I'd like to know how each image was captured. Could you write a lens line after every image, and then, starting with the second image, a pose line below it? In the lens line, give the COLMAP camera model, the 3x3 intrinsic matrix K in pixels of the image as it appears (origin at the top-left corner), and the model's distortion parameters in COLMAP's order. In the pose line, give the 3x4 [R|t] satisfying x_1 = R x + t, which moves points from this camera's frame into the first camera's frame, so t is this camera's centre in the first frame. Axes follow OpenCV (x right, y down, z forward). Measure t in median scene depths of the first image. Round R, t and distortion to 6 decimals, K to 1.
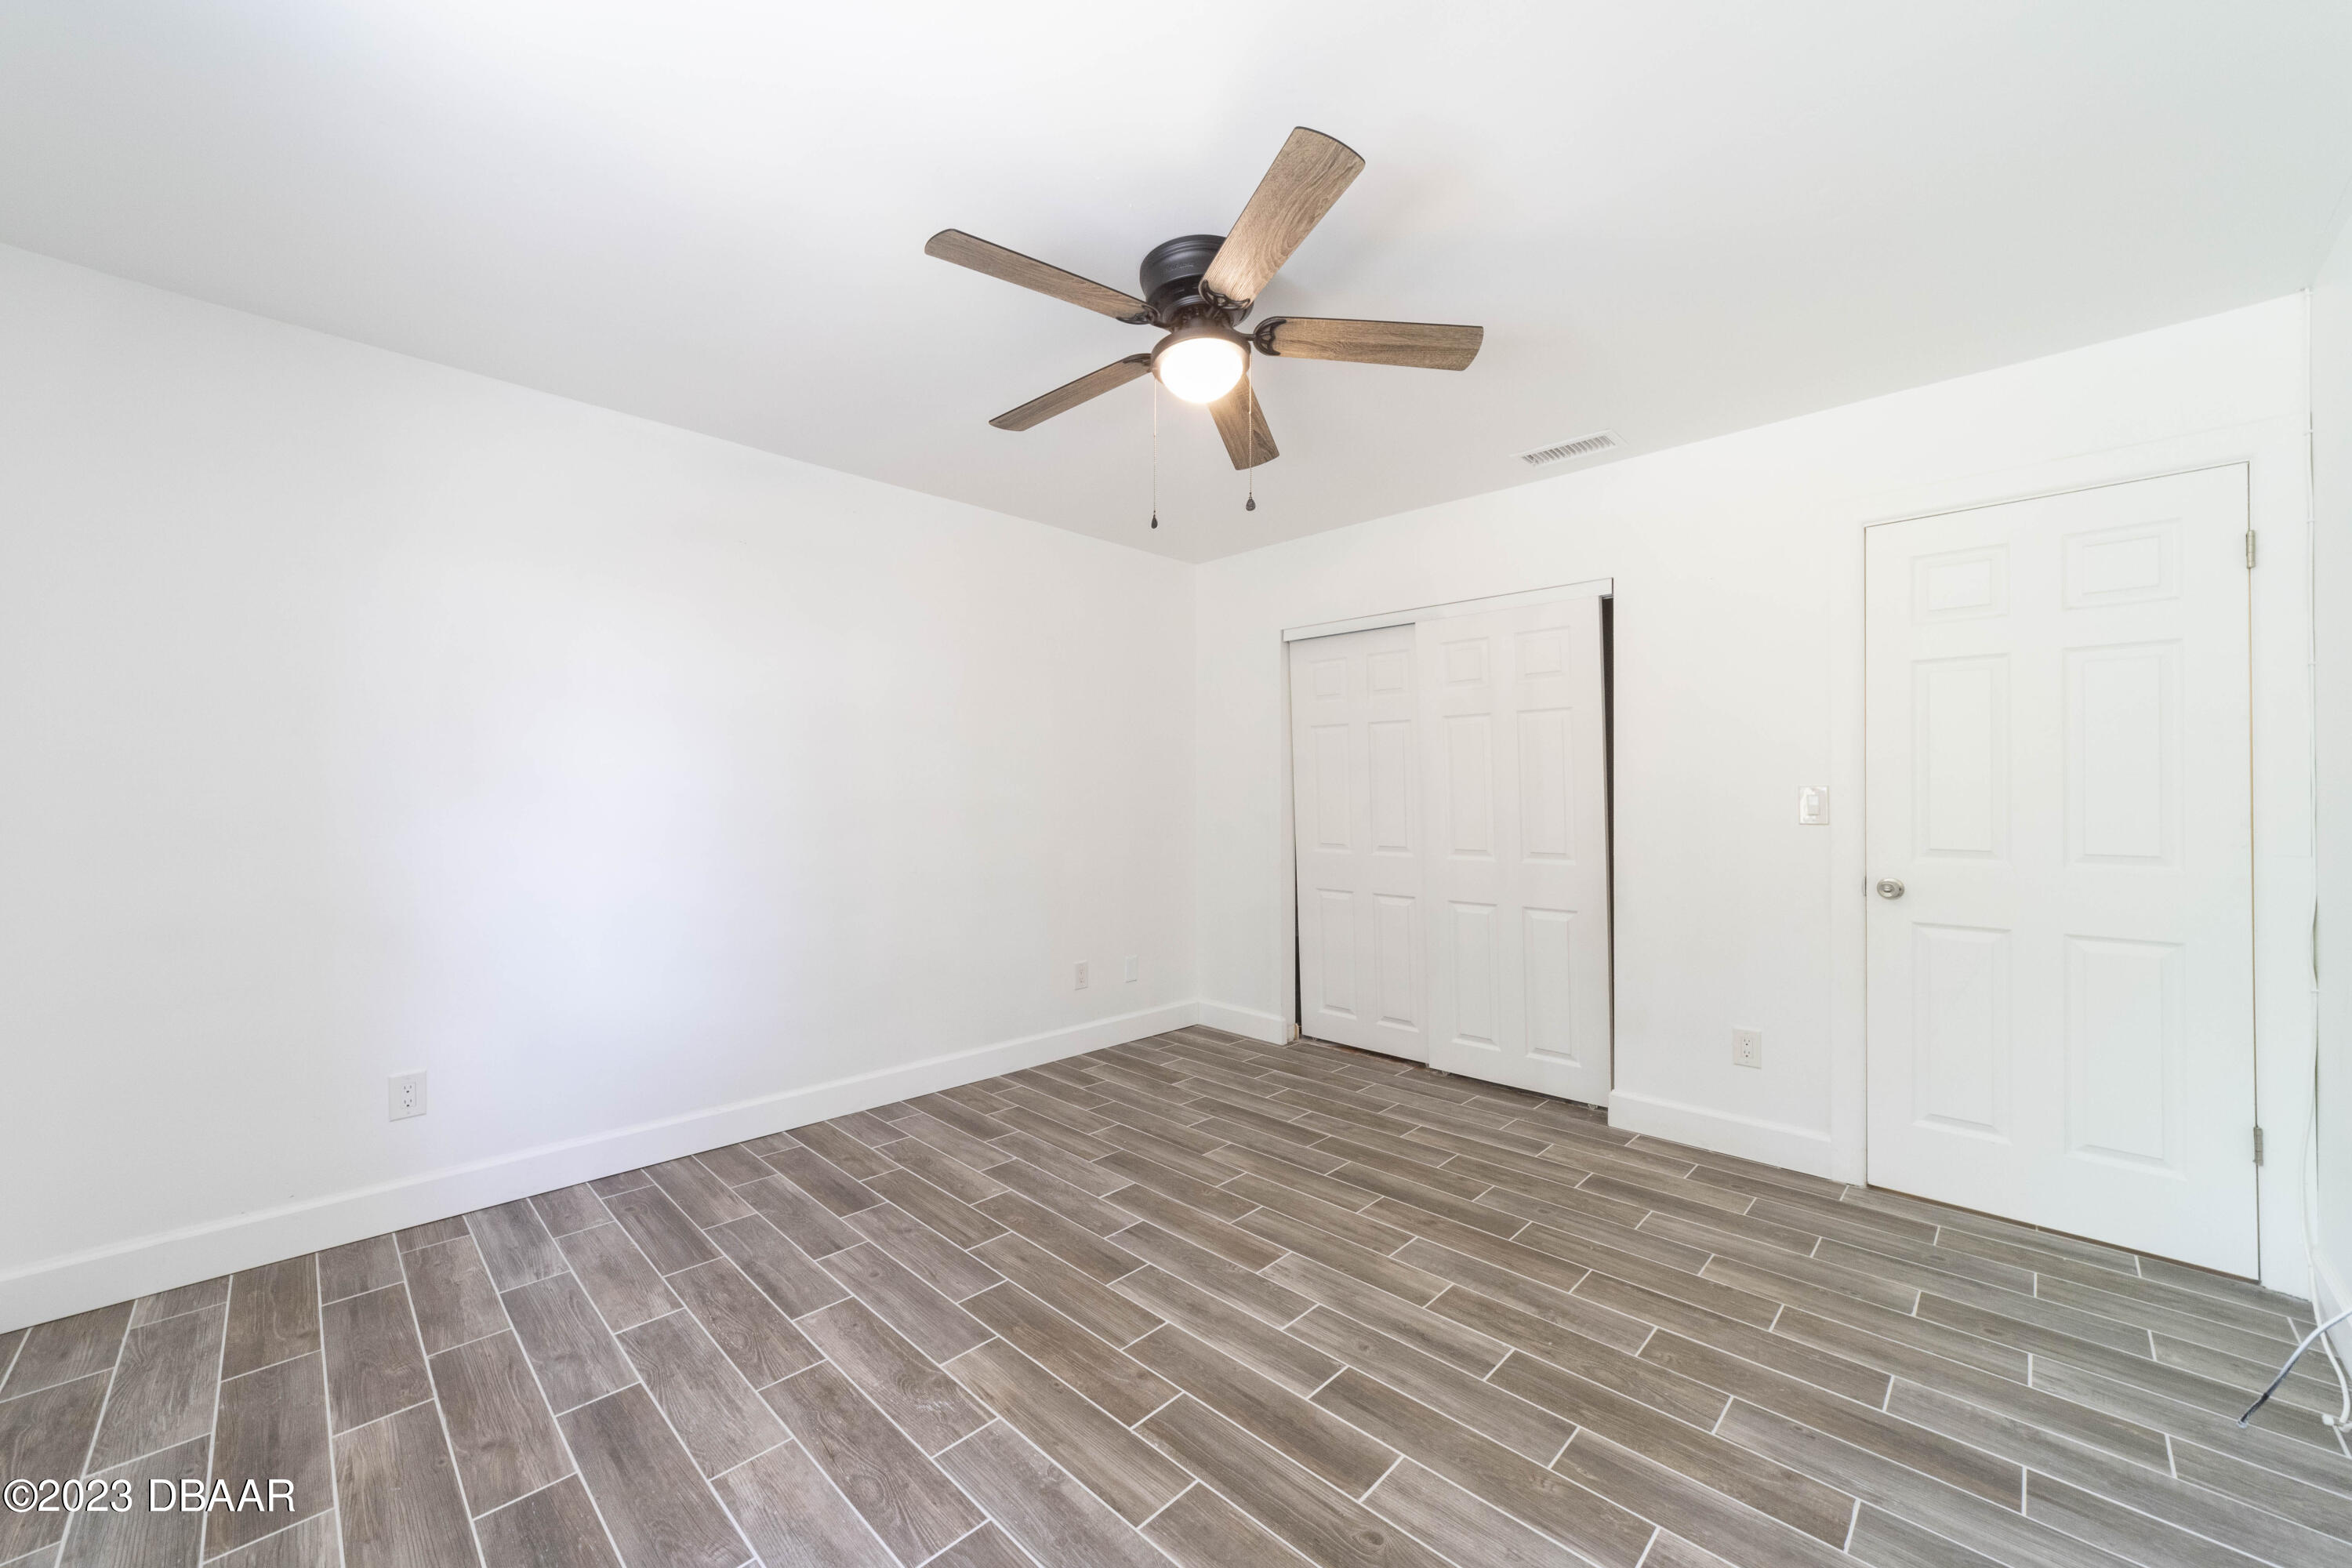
lens RADIAL K [[889.6, 0, 1176.0], [0, 889.6, 784.0], [0, 0, 1]] dist [-0.017809, 0.007561]
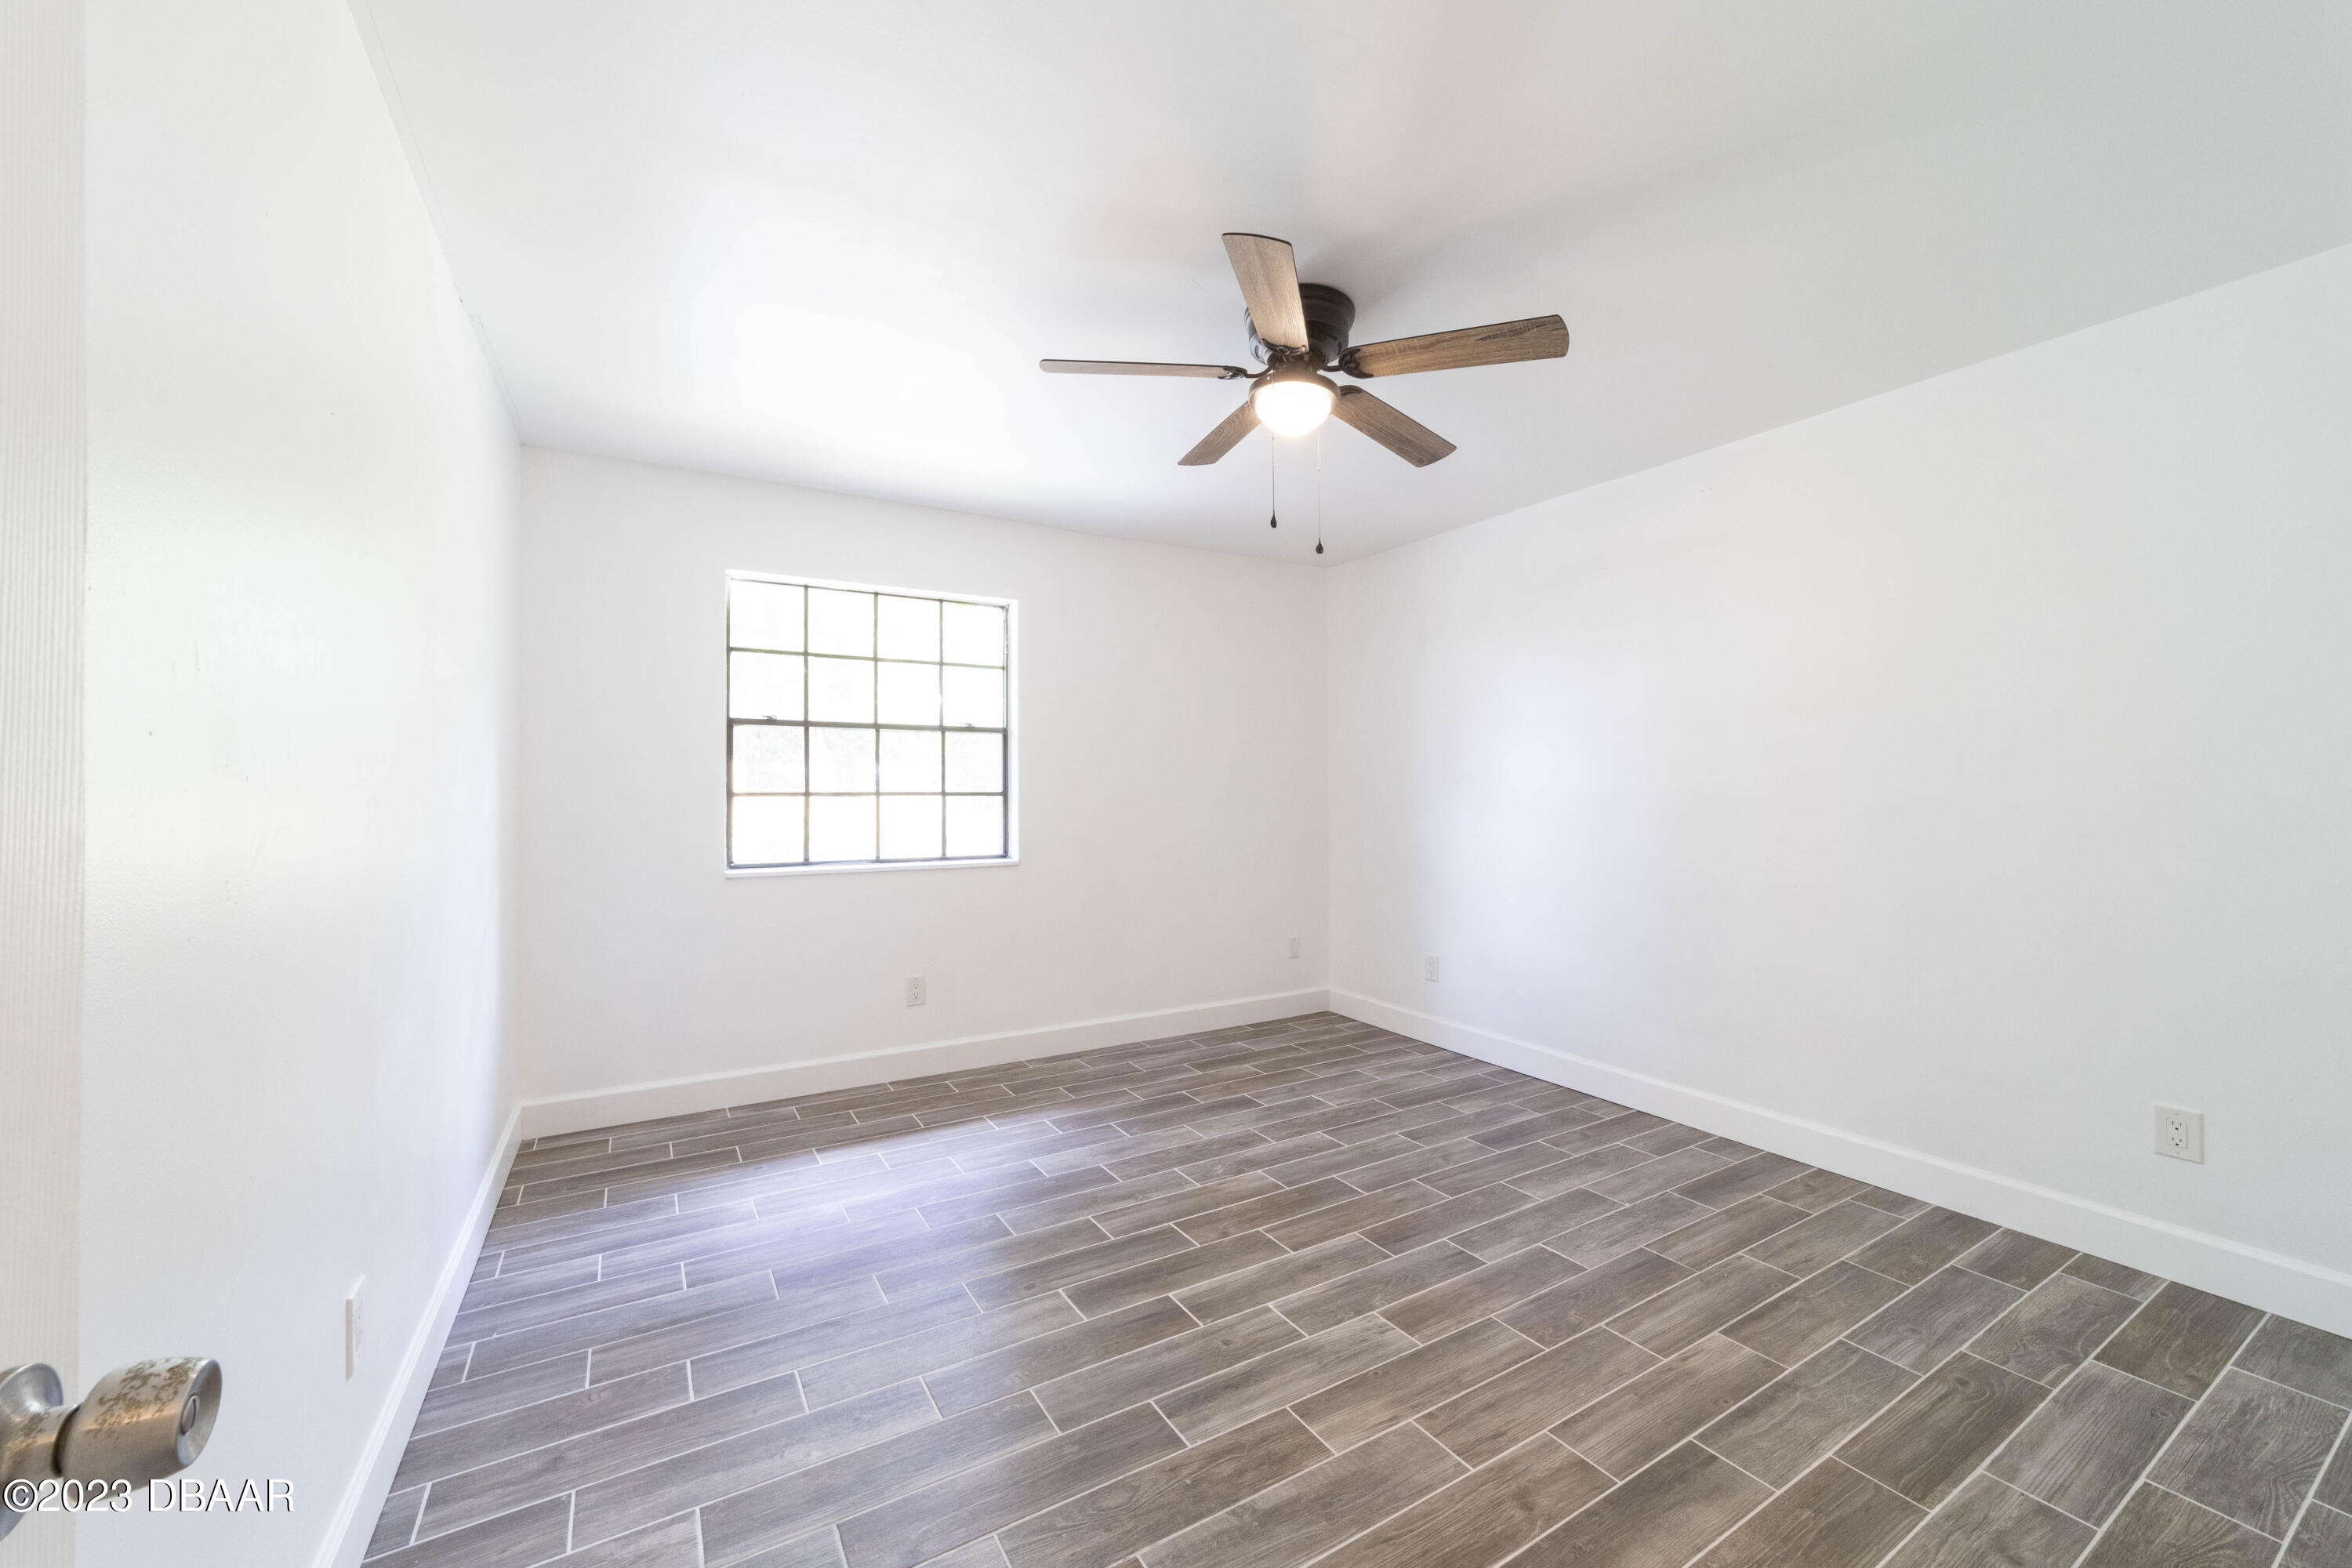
lens RADIAL K [[903.7, 0, 1165.4], [0, 903.7, 788.9], [0, 0, 1]] dist [-0.019115, 0.008711]
pose [[-0.252695, -0.004508, -0.967536, 1.038922], [0.011346, 0.999907, -0.007622, 0.012816], [0.967479, -0.012904, -0.252620, 1.020008]]
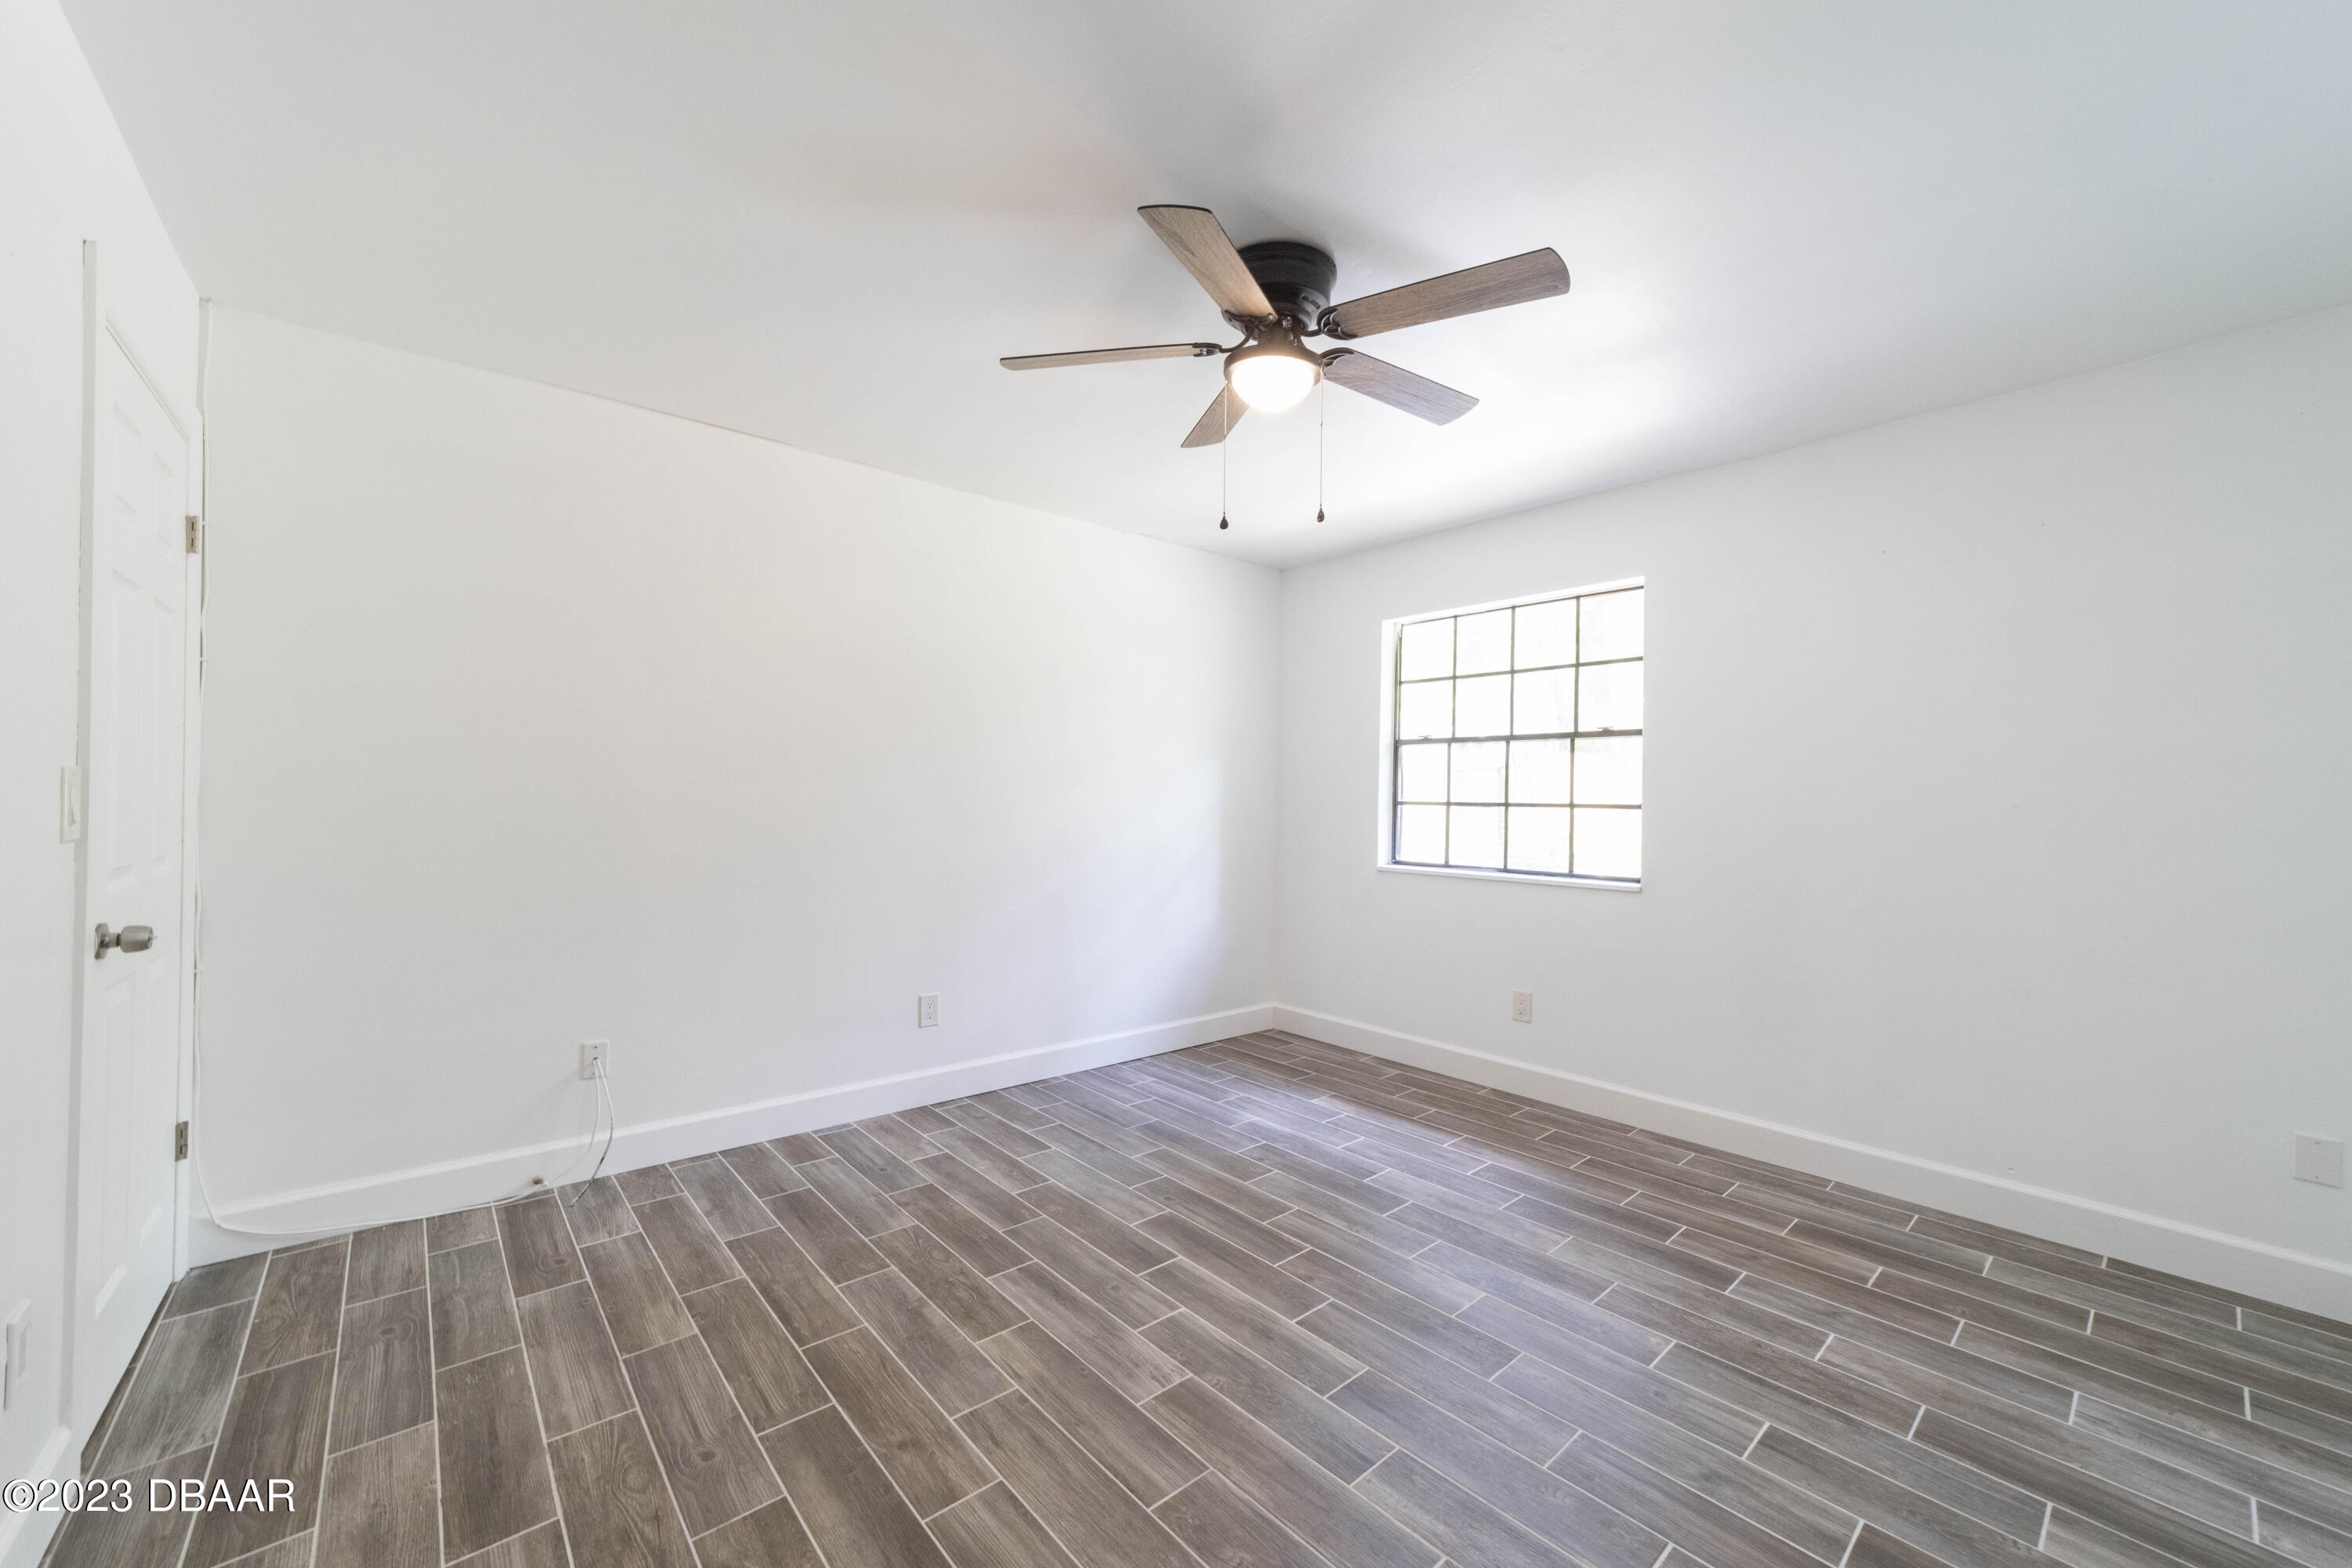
lens RADIAL K [[909.6, 0, 1165.4], [0, 909.6, 789.1], [0, 0, 1]] dist [-0.020263, 0.008311]
pose [[-0.995993, -0.014748, 0.088203, 0.047623], [-0.016539, 0.999671, -0.019609, 0.018677], [-0.087885, -0.020990, -0.995909, 1.836560]]
